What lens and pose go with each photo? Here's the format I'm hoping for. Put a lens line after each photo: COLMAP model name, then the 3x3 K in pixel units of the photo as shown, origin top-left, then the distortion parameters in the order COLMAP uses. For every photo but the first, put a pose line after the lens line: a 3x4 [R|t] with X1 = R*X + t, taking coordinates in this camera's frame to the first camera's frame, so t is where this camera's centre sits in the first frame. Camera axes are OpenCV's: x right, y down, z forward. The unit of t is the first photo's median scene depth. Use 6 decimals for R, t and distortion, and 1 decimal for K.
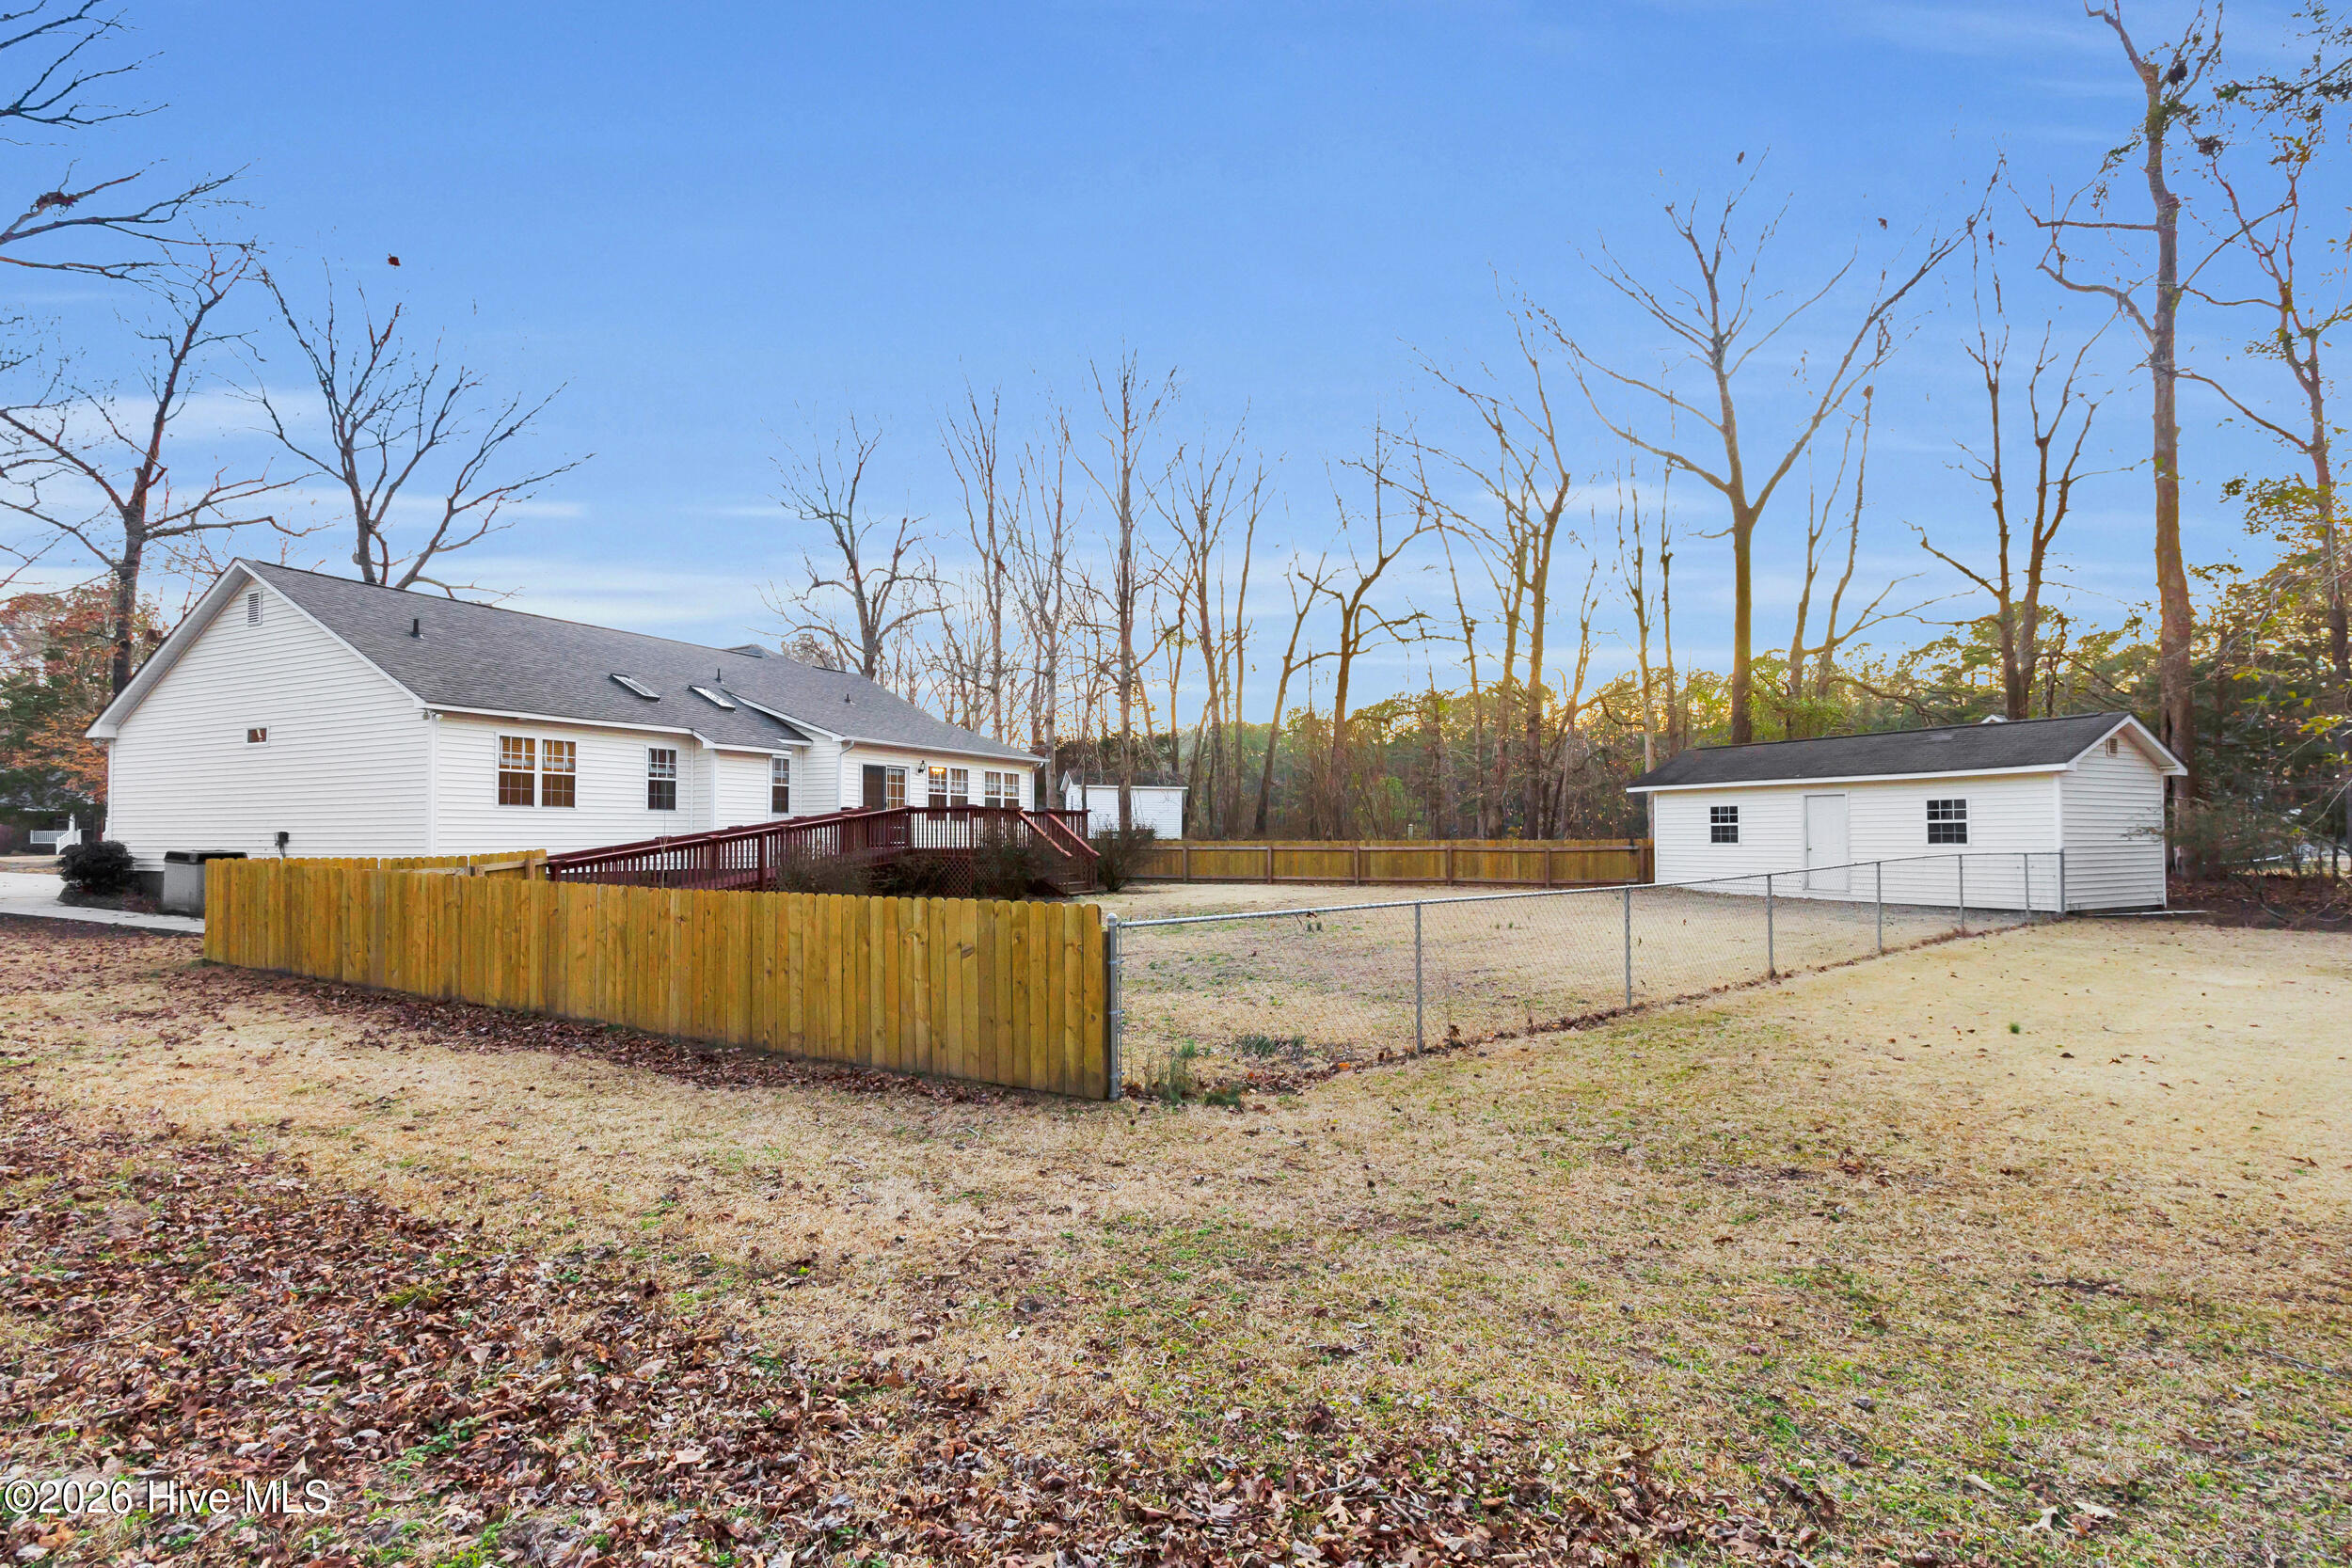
lens RADIAL K [[1120.5, 0, 1173.7], [0, 1120.5, 845.3], [0, 0, 1]] dist [-0.000228, -0.000001]
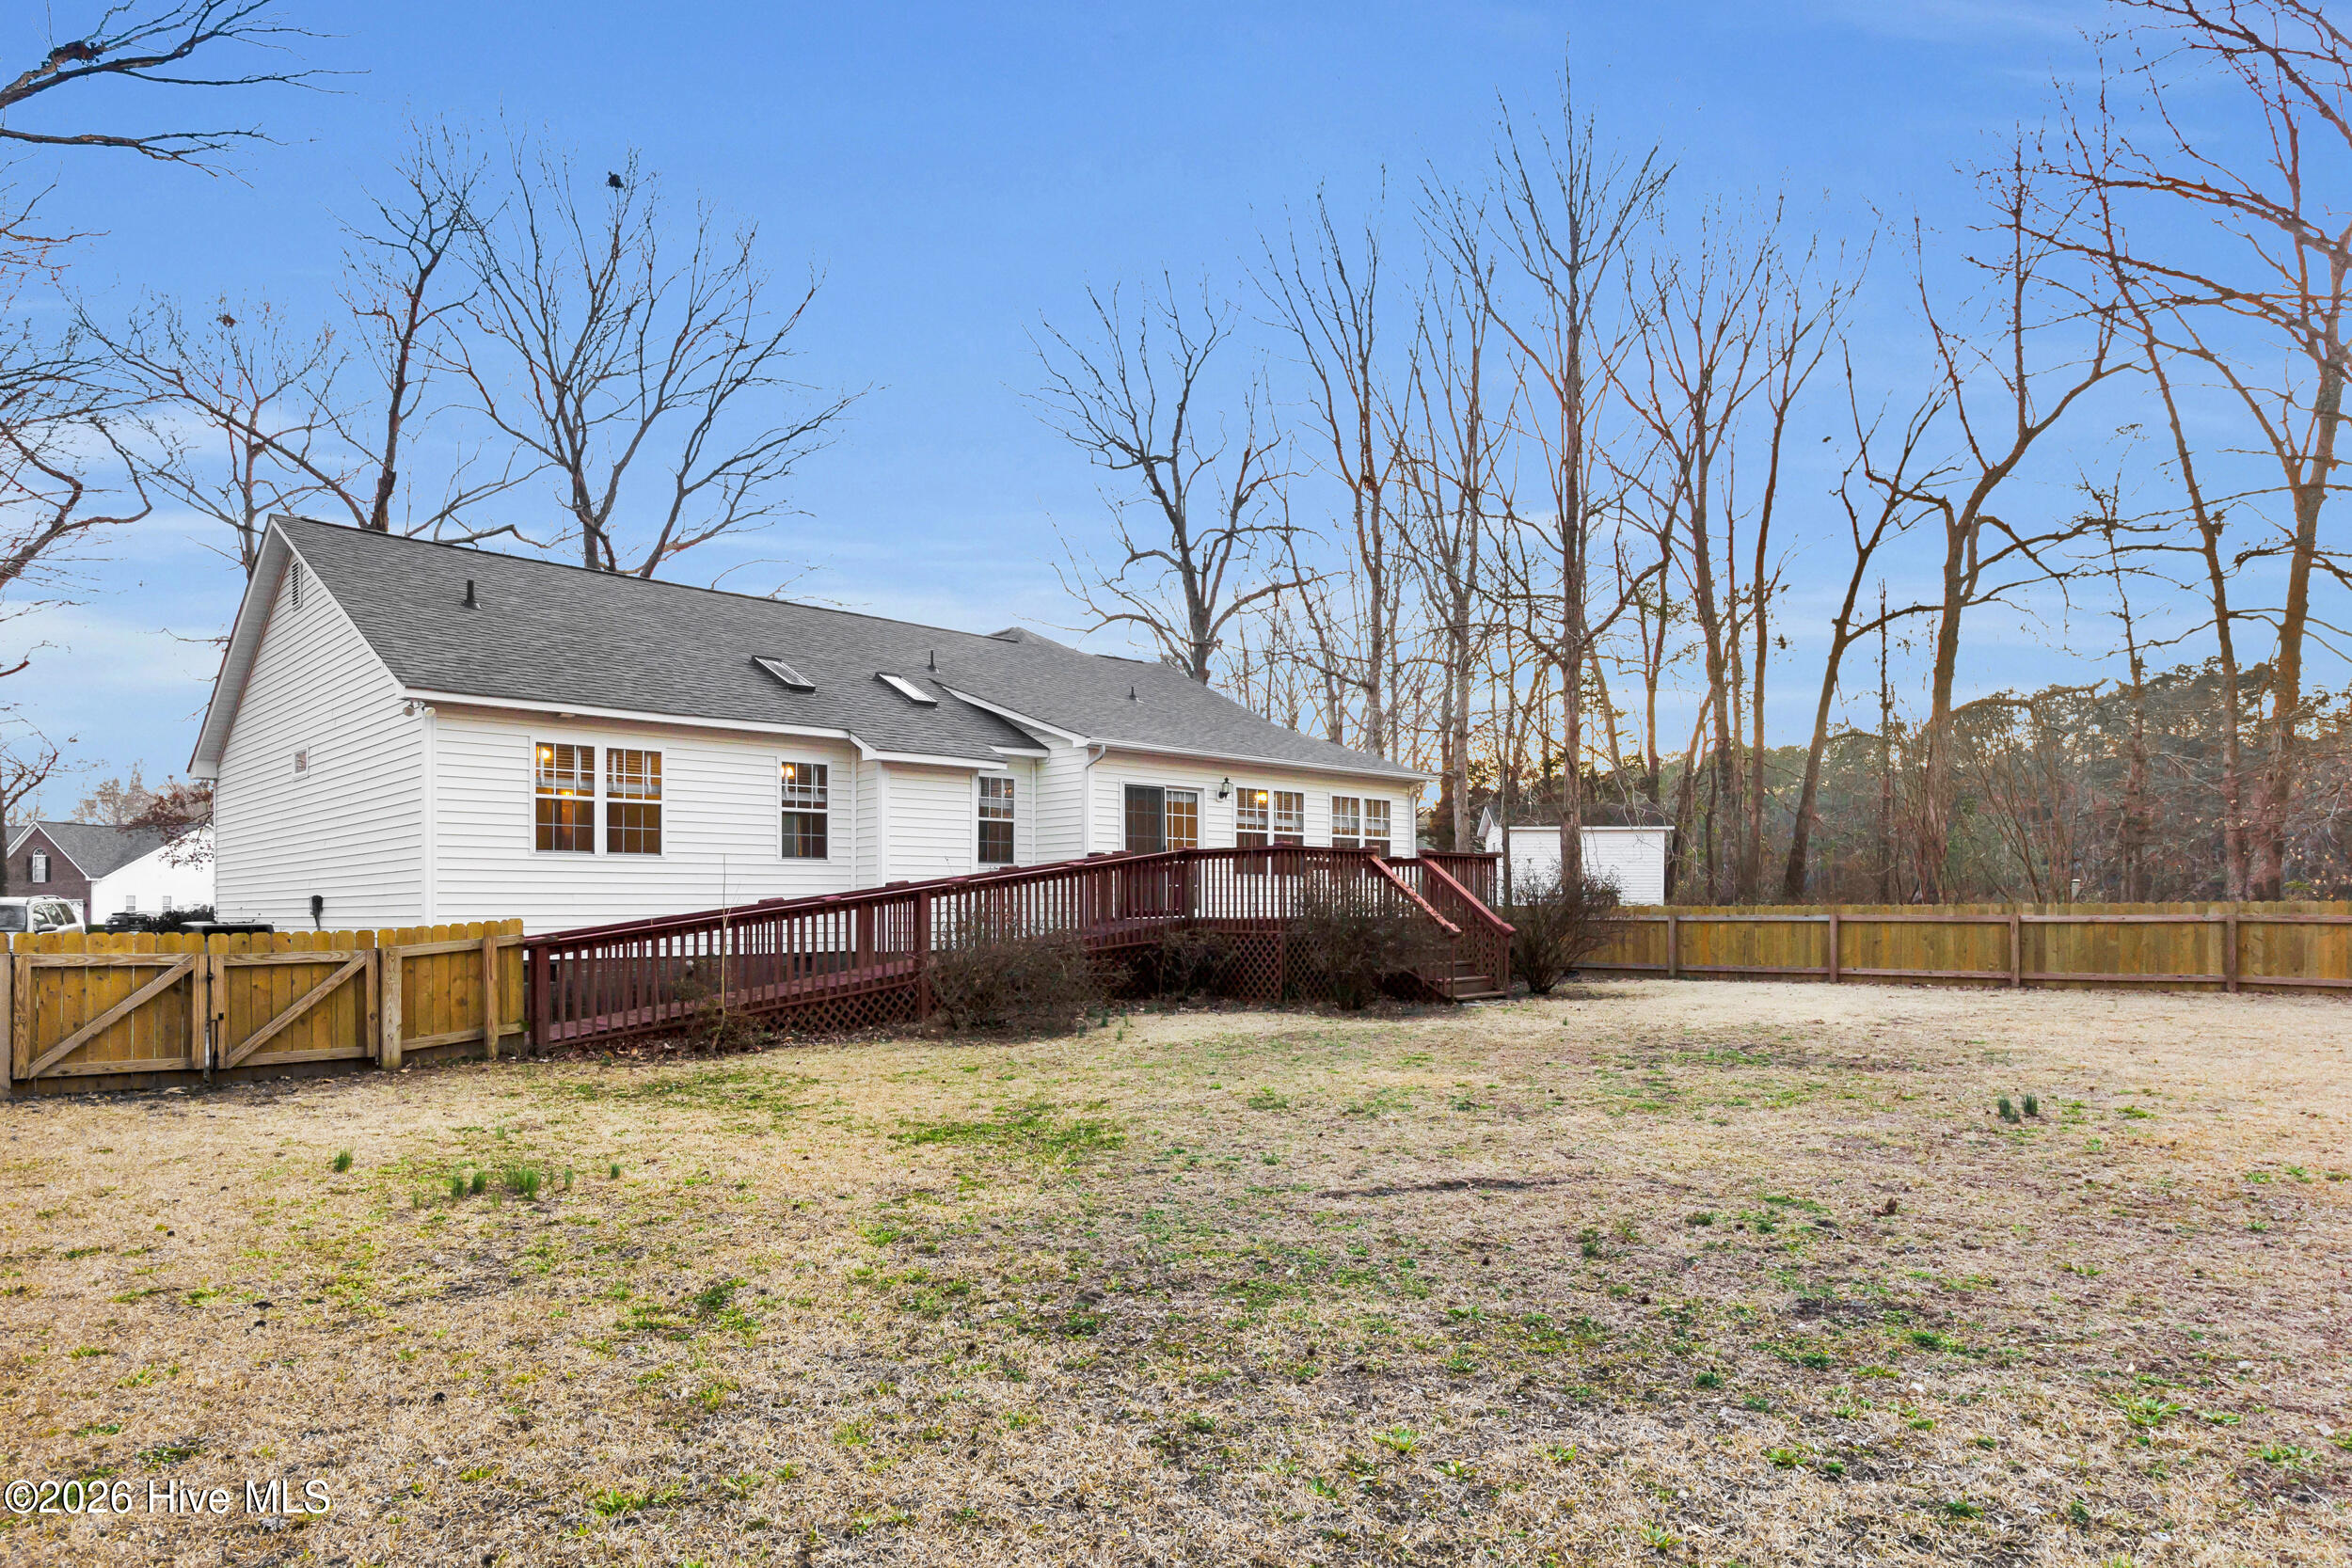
lens RADIAL K [[1364.0, 0, 1176.1], [0, 1364.0, 931.4], [0, 0, 1]] dist [0.005883, 0.000463]
pose [[0.944480, 0.002016, -0.328562, -0.000185], [0.001446, 0.999946, 0.010292, 0.001687], [0.328565, -0.010196, 0.944426, 0.247295]]
